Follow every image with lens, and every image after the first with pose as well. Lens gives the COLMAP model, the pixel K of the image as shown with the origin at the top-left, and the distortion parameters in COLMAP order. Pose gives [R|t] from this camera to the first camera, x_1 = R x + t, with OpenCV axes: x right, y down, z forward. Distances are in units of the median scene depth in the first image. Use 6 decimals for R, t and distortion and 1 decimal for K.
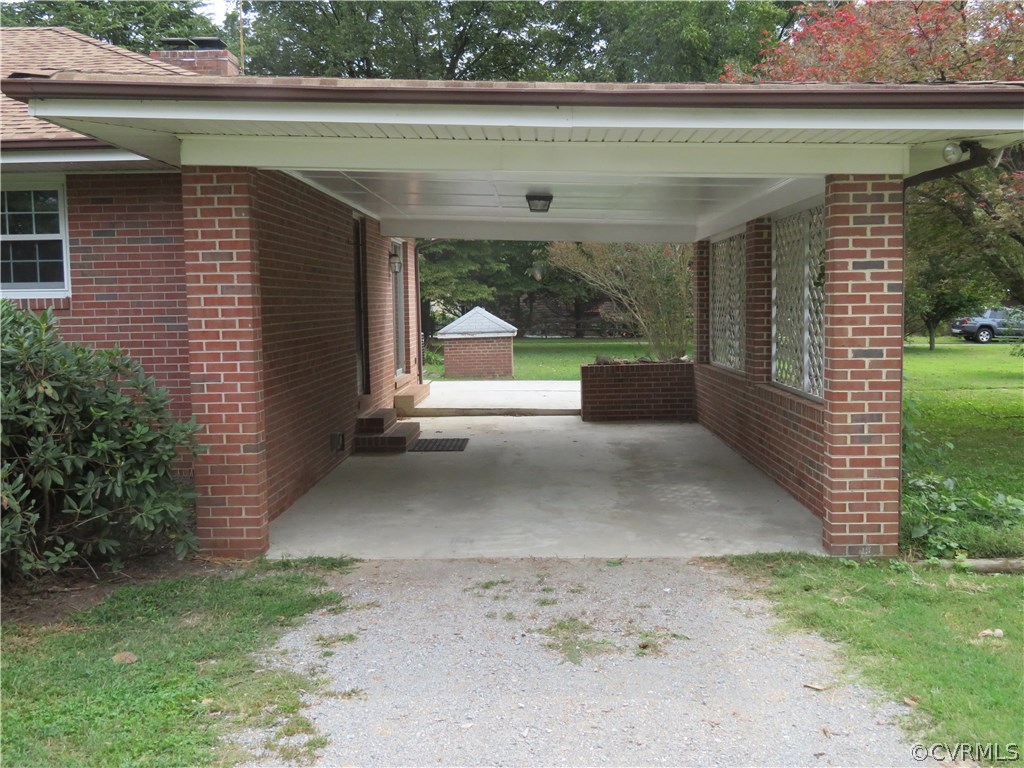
lens RADIAL K [[1011.0, 0, 512.0], [0, 1011.0, 384.0], [0, 0, 1]] dist [-0.008501, 0.004041]
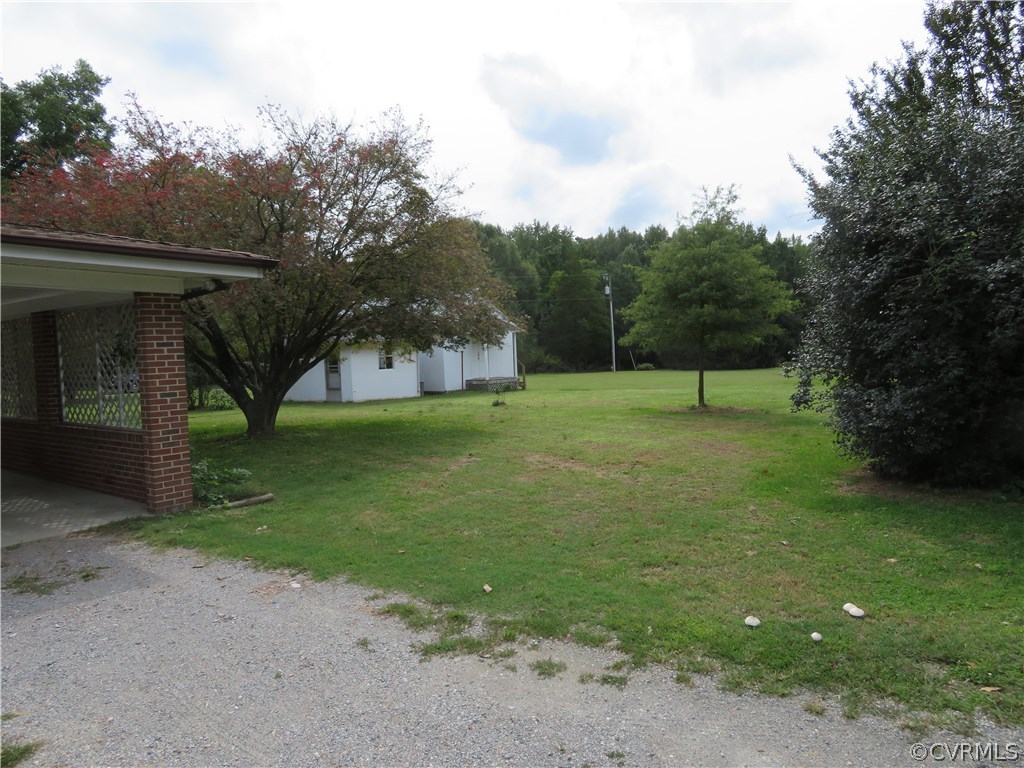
lens RADIAL K [[707.8, 0, 512.0], [0, 707.8, 384.0], [0, 0, 1]] dist [0.008131, 0.003097]
pose [[0.589760, -0.049396, 0.806066, -0.283900], [0.090964, 0.995839, -0.005529, 0.011832], [-0.802439, 0.076584, 0.591799, -0.203144]]
